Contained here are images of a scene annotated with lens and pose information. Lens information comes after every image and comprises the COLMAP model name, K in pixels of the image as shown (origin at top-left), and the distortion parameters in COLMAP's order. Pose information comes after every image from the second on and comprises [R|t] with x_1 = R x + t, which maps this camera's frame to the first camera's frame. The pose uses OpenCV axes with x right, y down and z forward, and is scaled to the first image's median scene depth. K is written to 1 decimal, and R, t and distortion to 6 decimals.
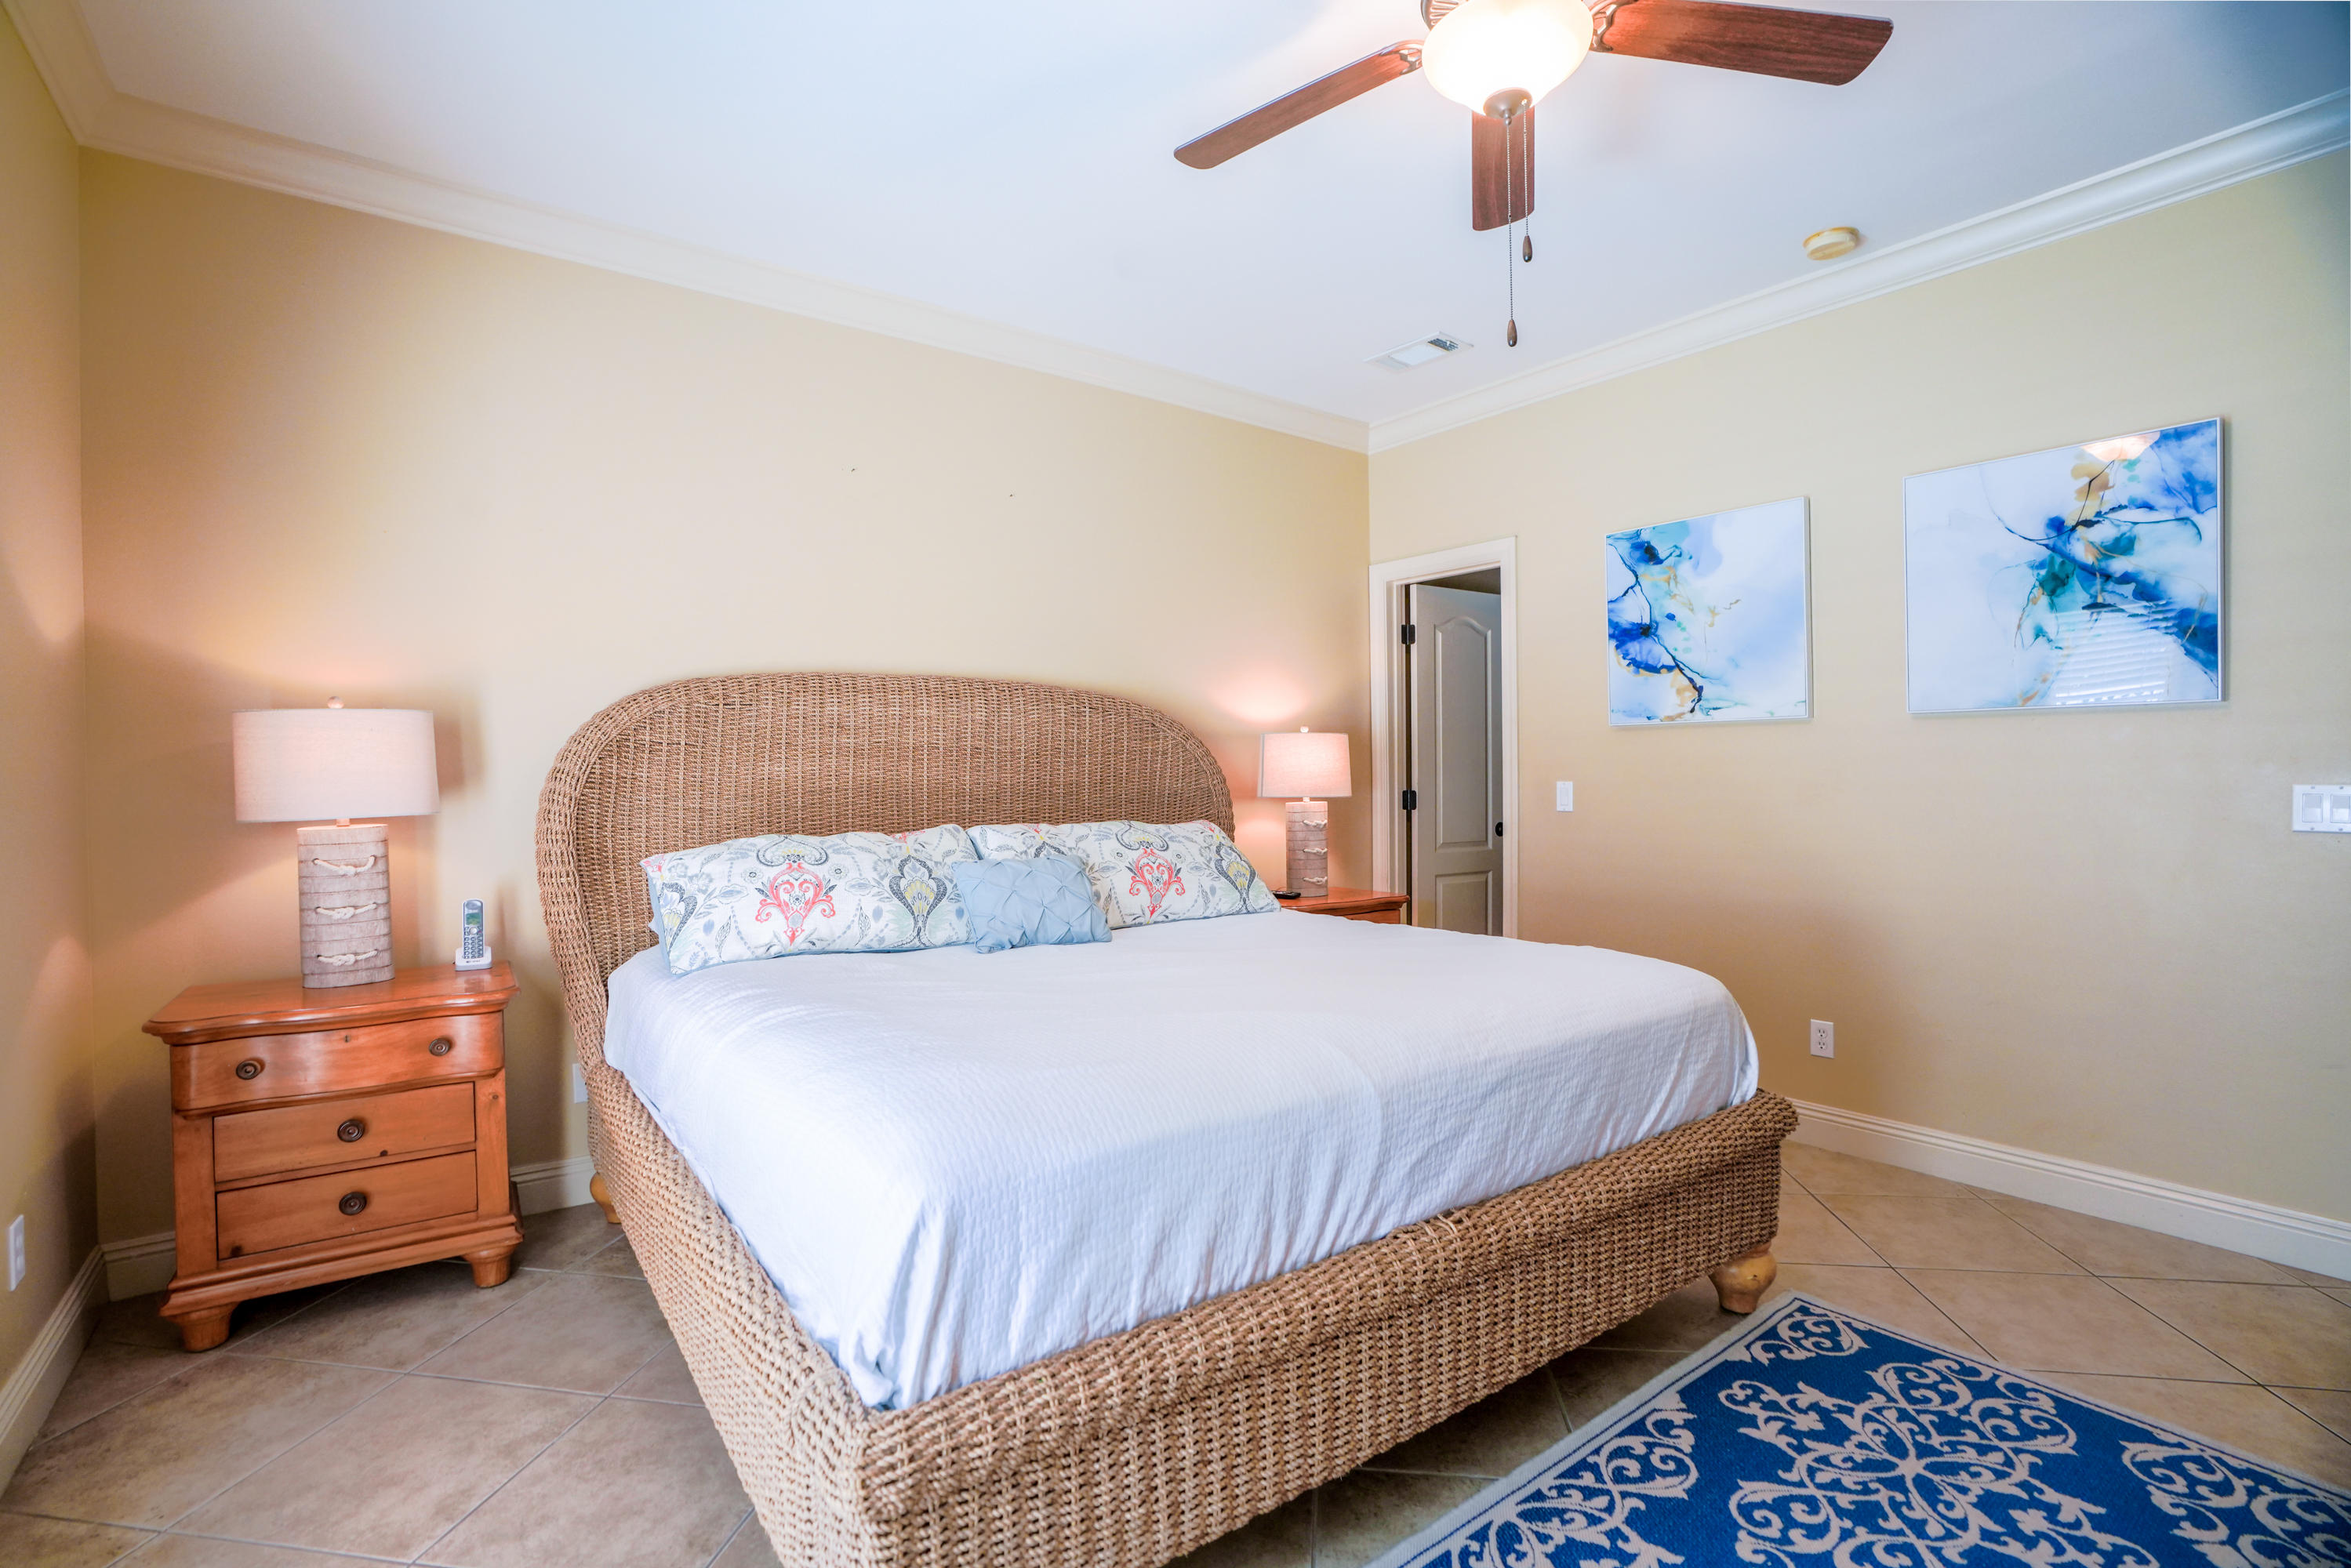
lens RADIAL K [[1101.1, 0, 1175.5], [0, 1101.1, 784.0], [0, 0, 1]] dist [-0.073082, 0.029206]
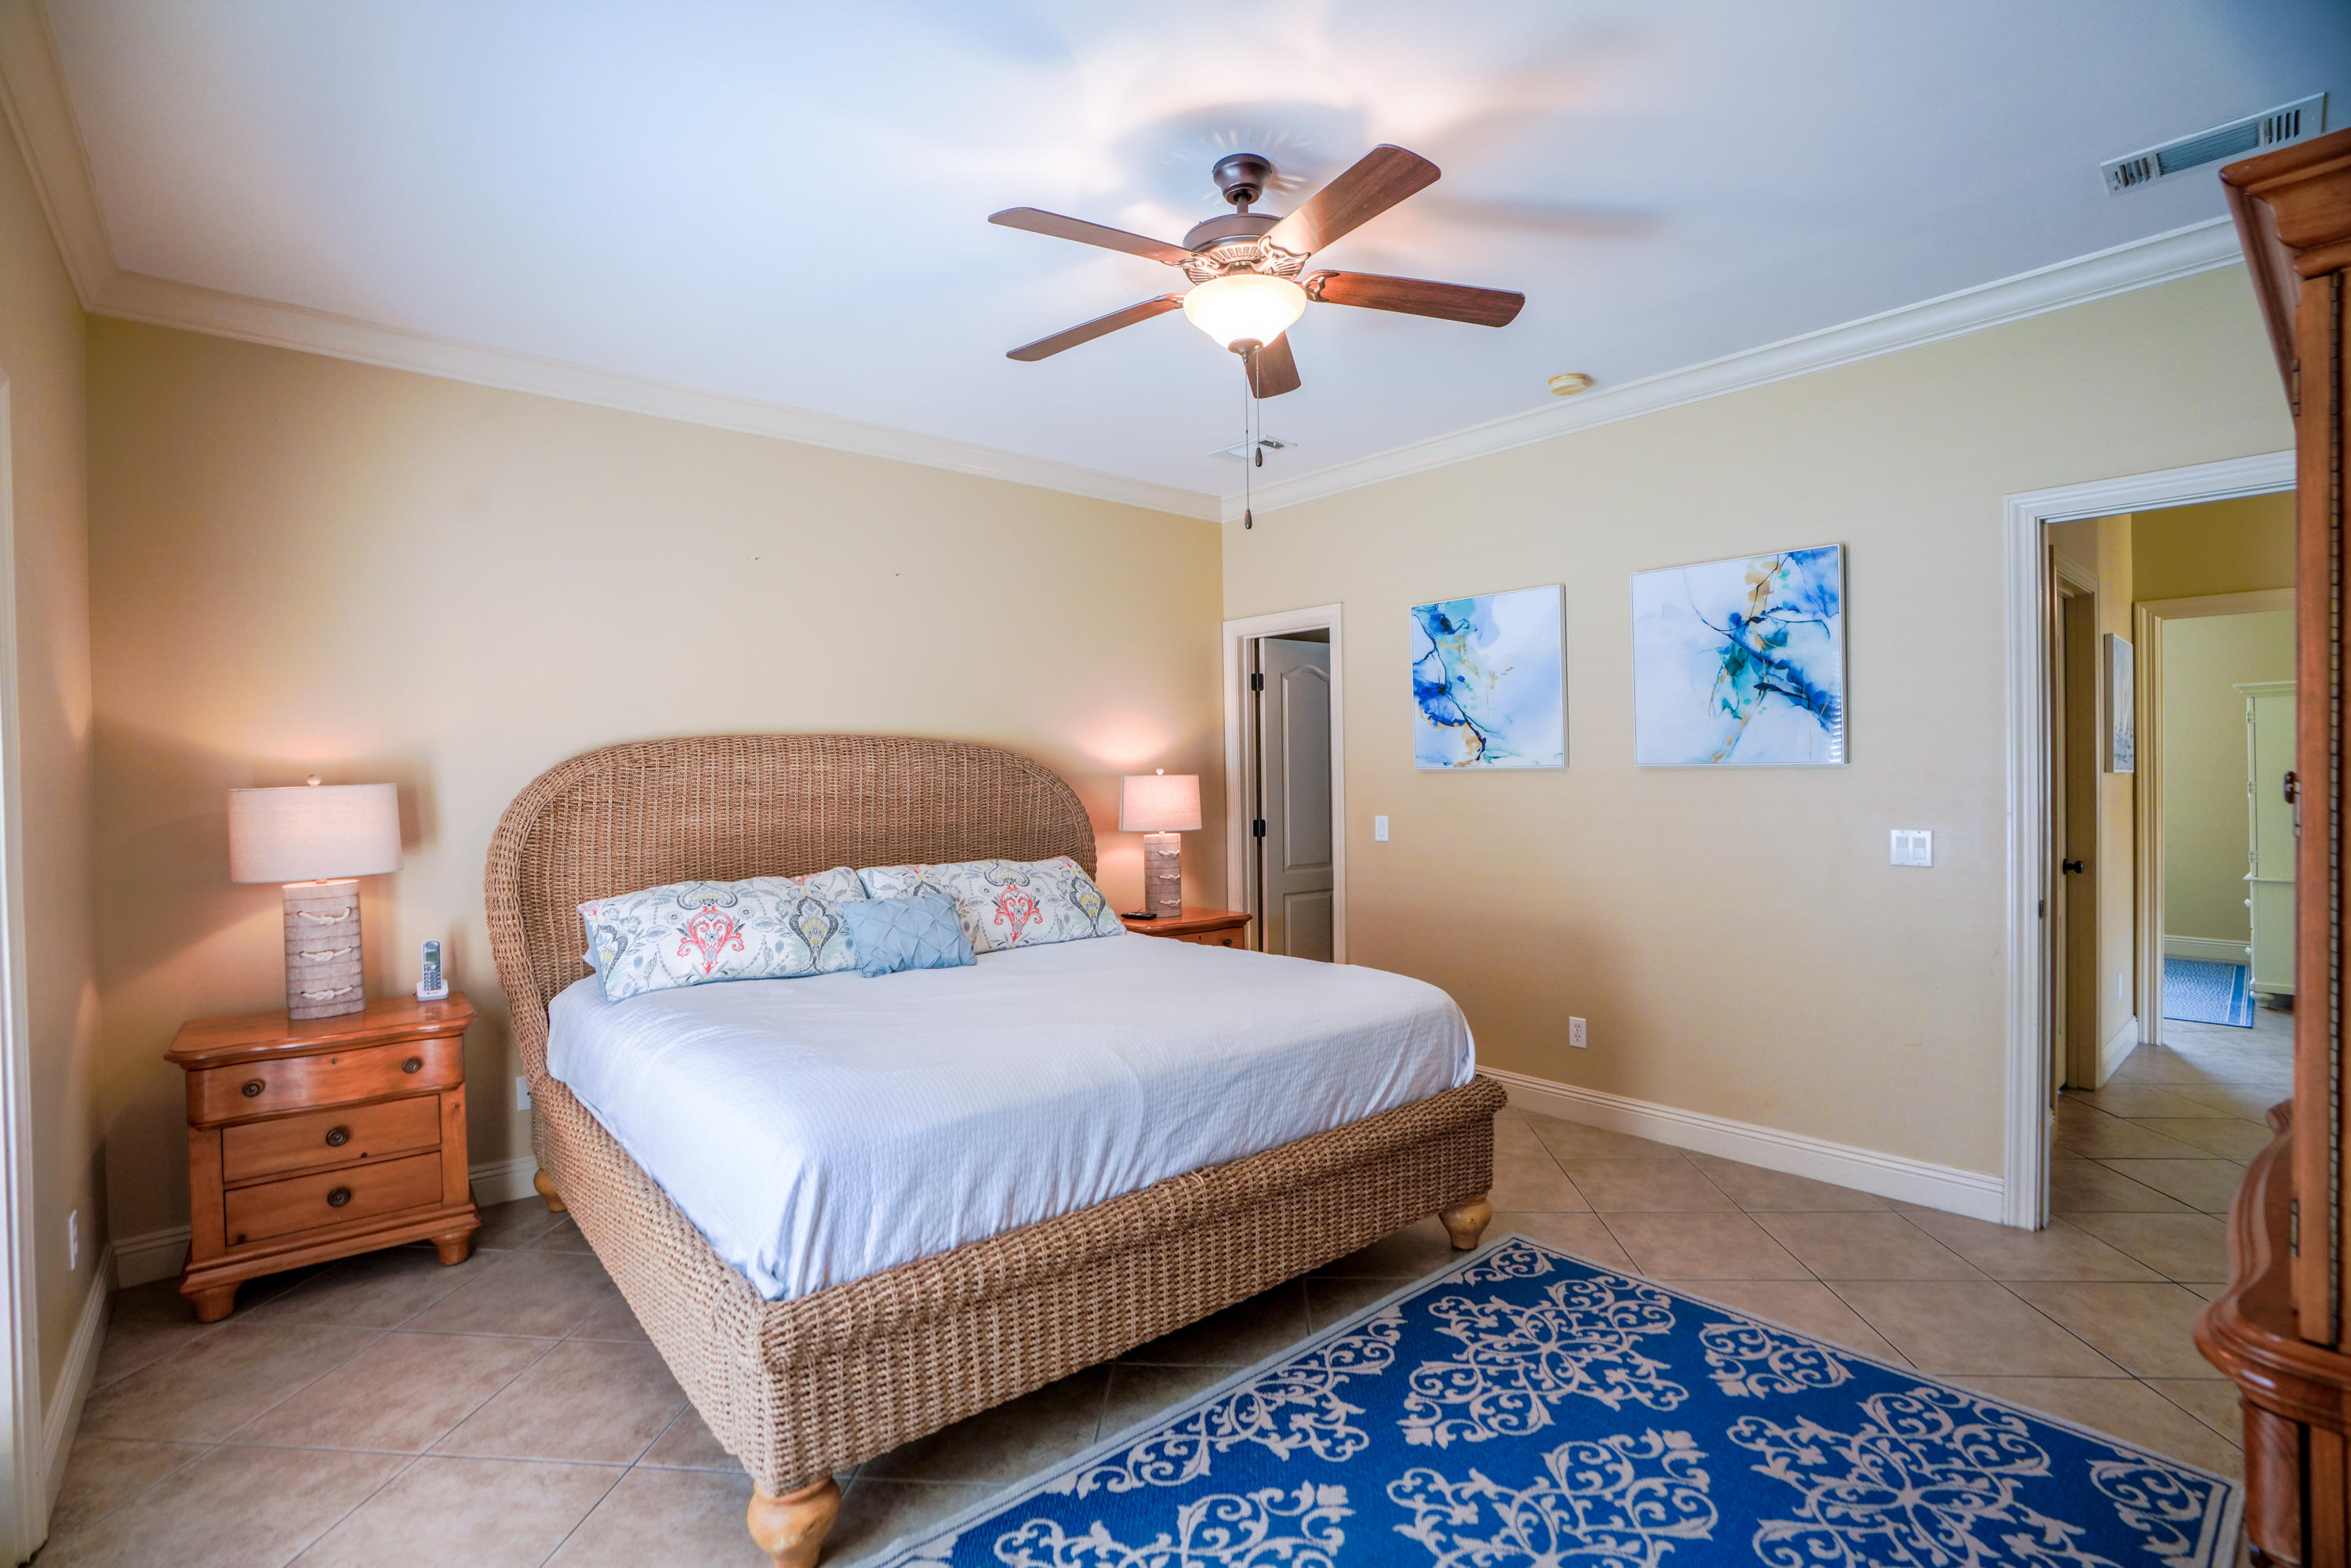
lens RADIAL K [[1101.1, 0, 1175.5], [0, 1101.1, 784.0], [0, 0, 1]] dist [-0.073082, 0.029206]
pose [[0.997259, -0.008272, 0.073527, 0.100002], [0.008273, 0.999966, 0.000292, -0.074779], [-0.073527, 0.000317, 0.997293, -0.302601]]
